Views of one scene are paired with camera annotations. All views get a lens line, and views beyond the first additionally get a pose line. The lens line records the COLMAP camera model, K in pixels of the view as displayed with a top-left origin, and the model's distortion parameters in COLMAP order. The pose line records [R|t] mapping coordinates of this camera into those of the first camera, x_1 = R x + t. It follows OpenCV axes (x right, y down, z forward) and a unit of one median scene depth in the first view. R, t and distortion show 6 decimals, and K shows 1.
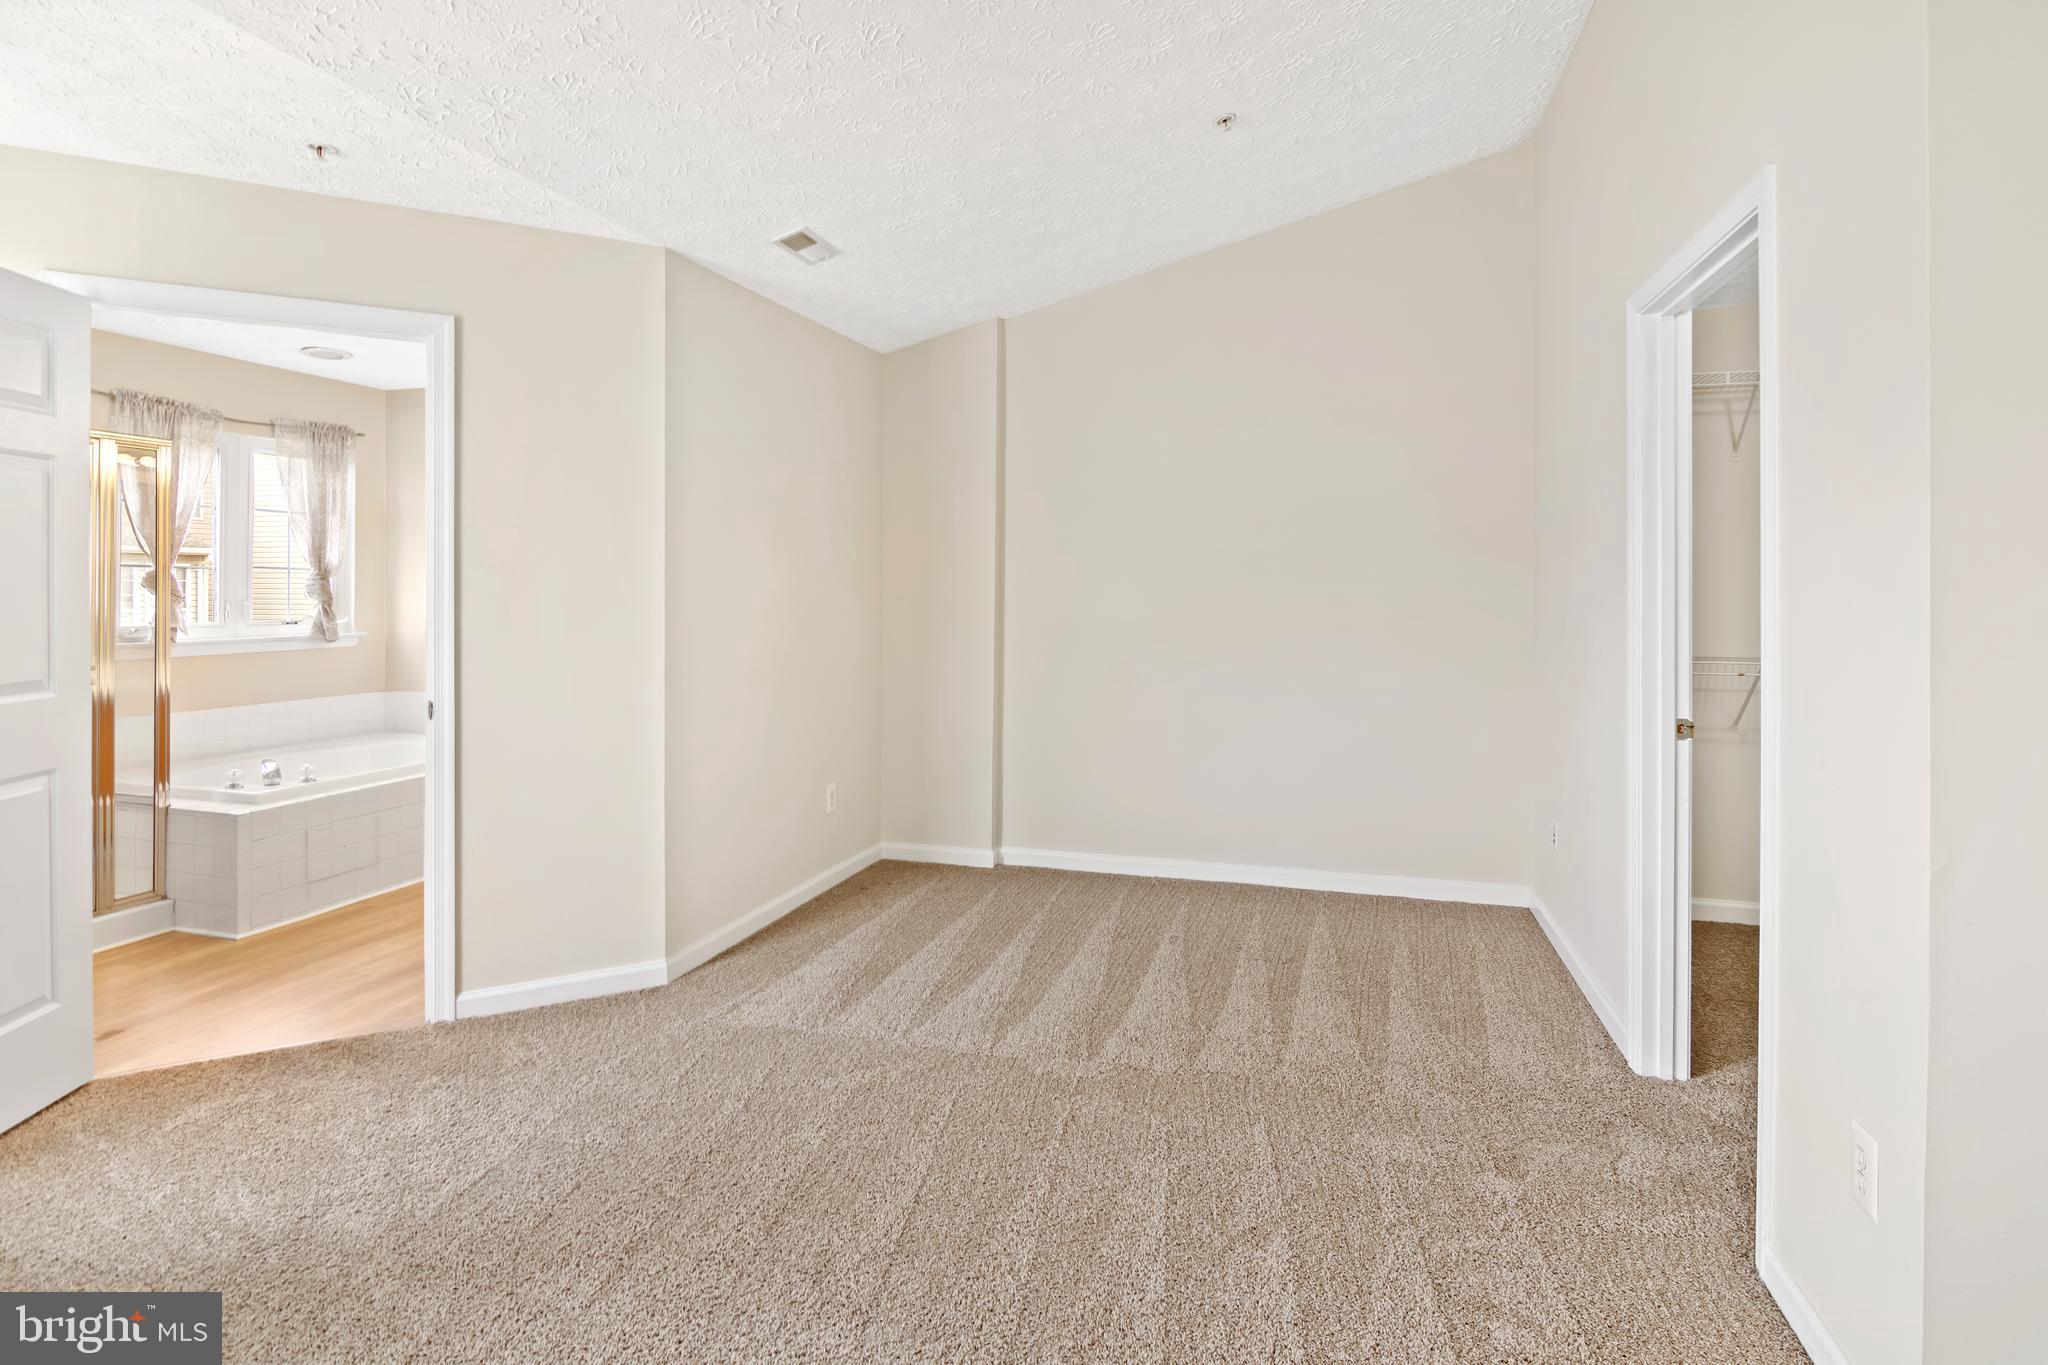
lens RADIAL K [[1032.5, 0, 1028.1], [0, 1032.5, 579.5], [0, 0, 1]] dist [-0.000314, -0.009172]
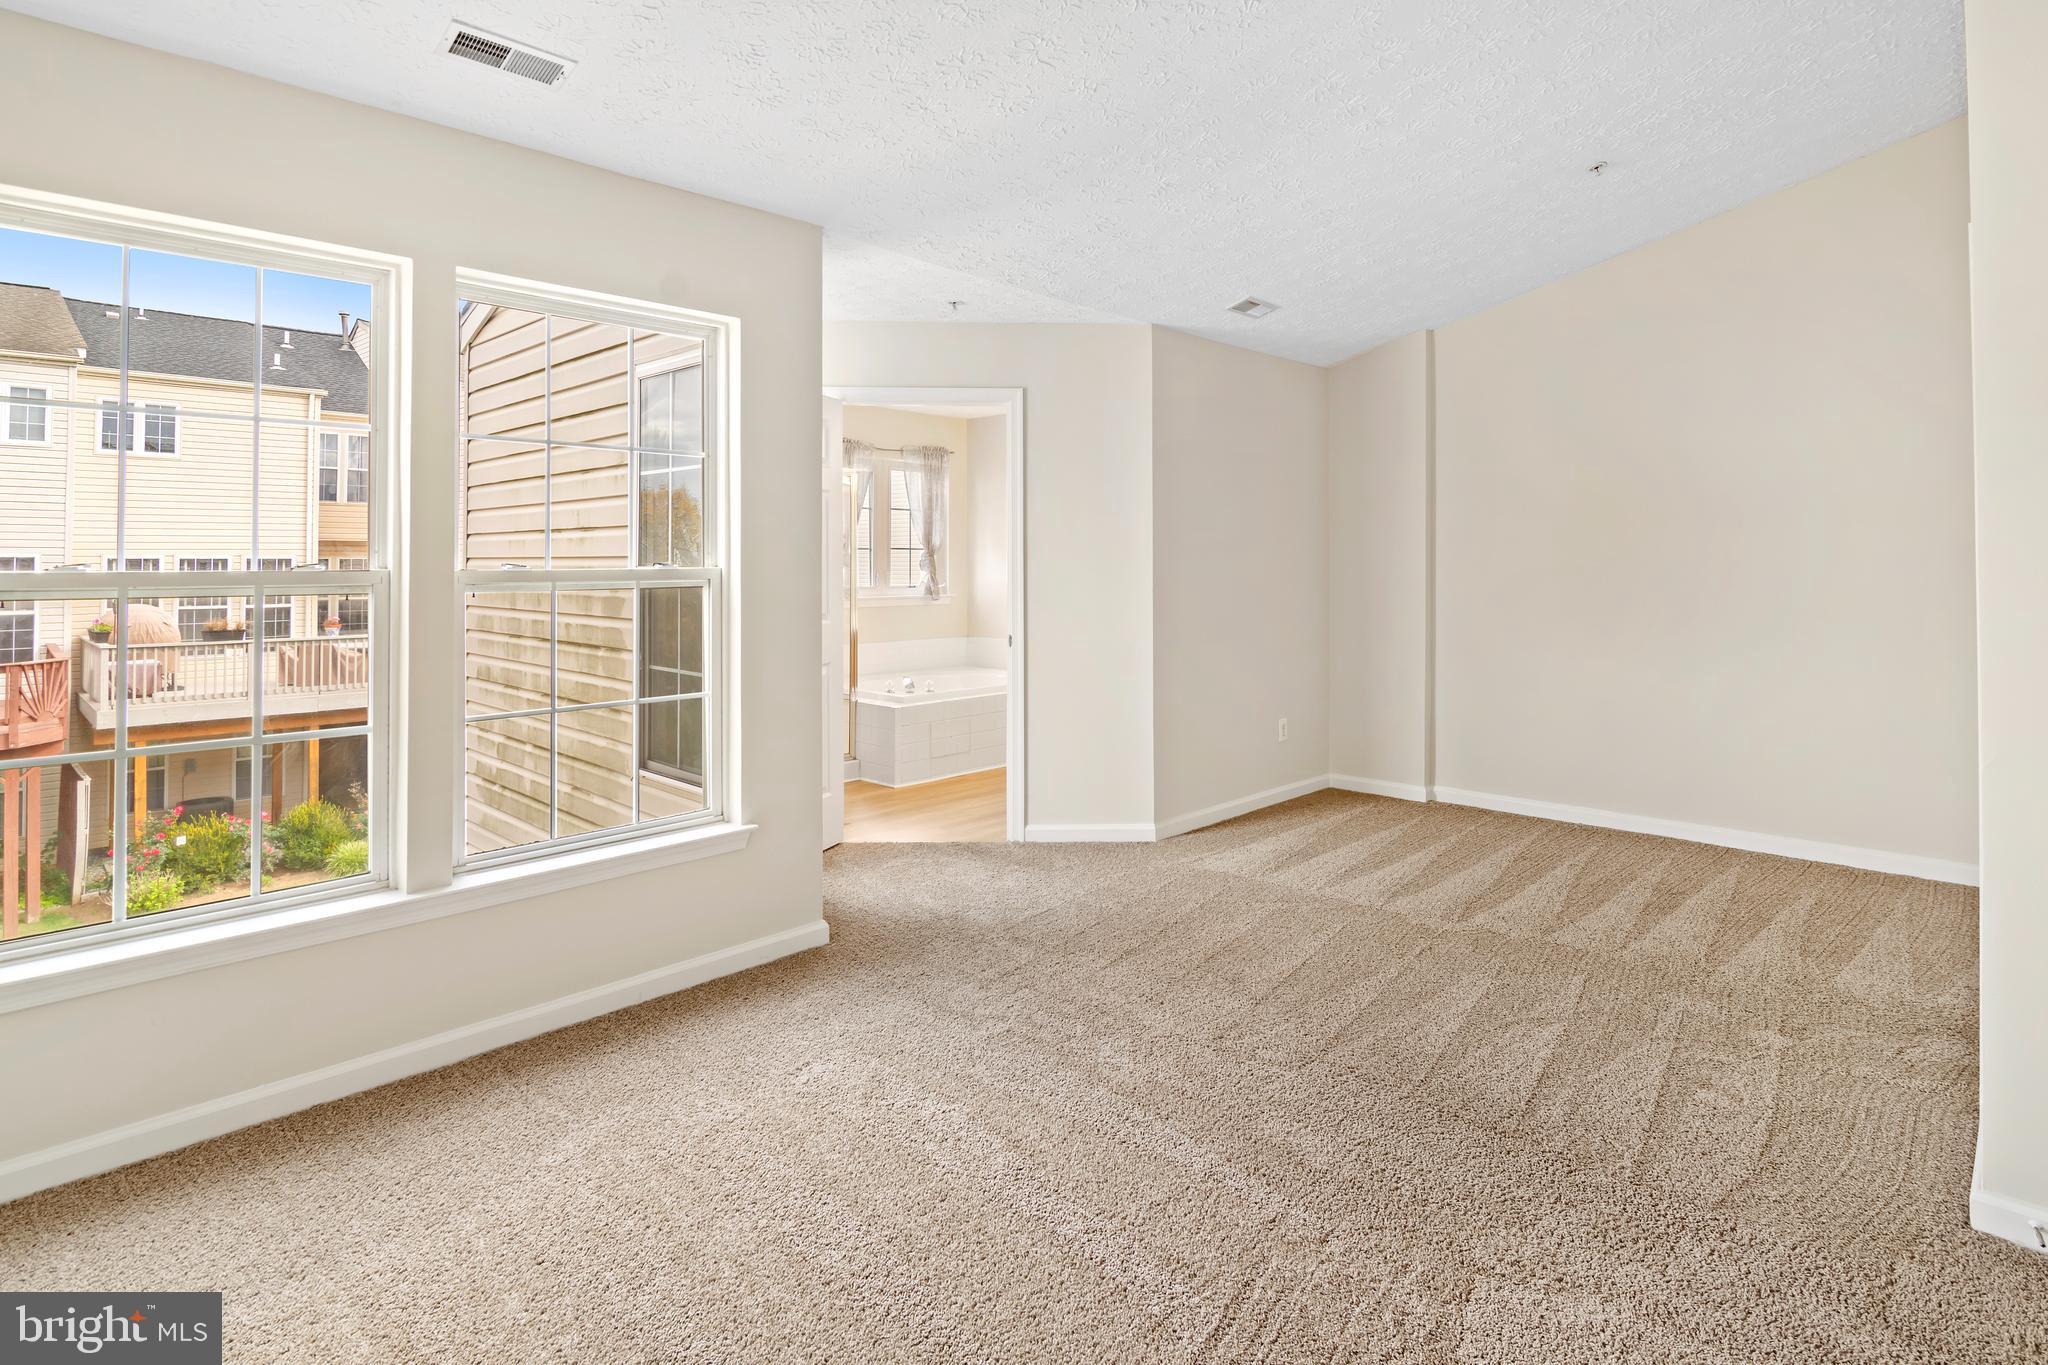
lens RADIAL K [[1032.5, 0, 1028.1], [0, 1032.5, 579.5], [0, 0, 1]] dist [-0.000314, -0.009172]
pose [[0.889135, 0.006429, -0.457600, 0.133751], [0.005681, 0.999669, 0.025083, -0.004309], [0.457610, -0.024901, 0.888804, -0.314271]]
